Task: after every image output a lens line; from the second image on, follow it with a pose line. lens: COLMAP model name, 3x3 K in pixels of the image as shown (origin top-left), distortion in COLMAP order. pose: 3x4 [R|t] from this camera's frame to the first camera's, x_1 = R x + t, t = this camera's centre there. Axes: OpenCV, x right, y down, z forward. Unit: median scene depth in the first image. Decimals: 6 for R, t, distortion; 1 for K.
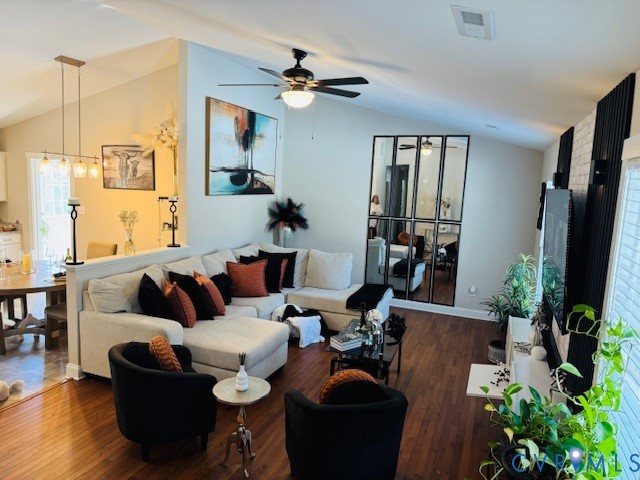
lens RADIAL K [[449.6, 0, 320.0], [0, 449.6, 240.0], [0, 0, 1]] dist [0.068335, -0.090310]
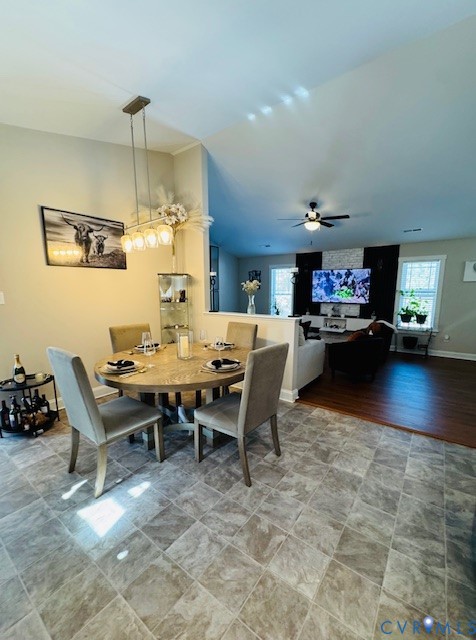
lens RADIAL K [[264.8, 0, 251.5], [0, 264.8, 322.5], [0, 0, 1]] dist [-0.001091, 0.000020]
pose [[0.223192, -0.162611, 0.961115, -0.870427], [0.136100, 0.981528, 0.134459, -0.035266], [-0.965226, 0.100798, 0.241201, 0.599991]]
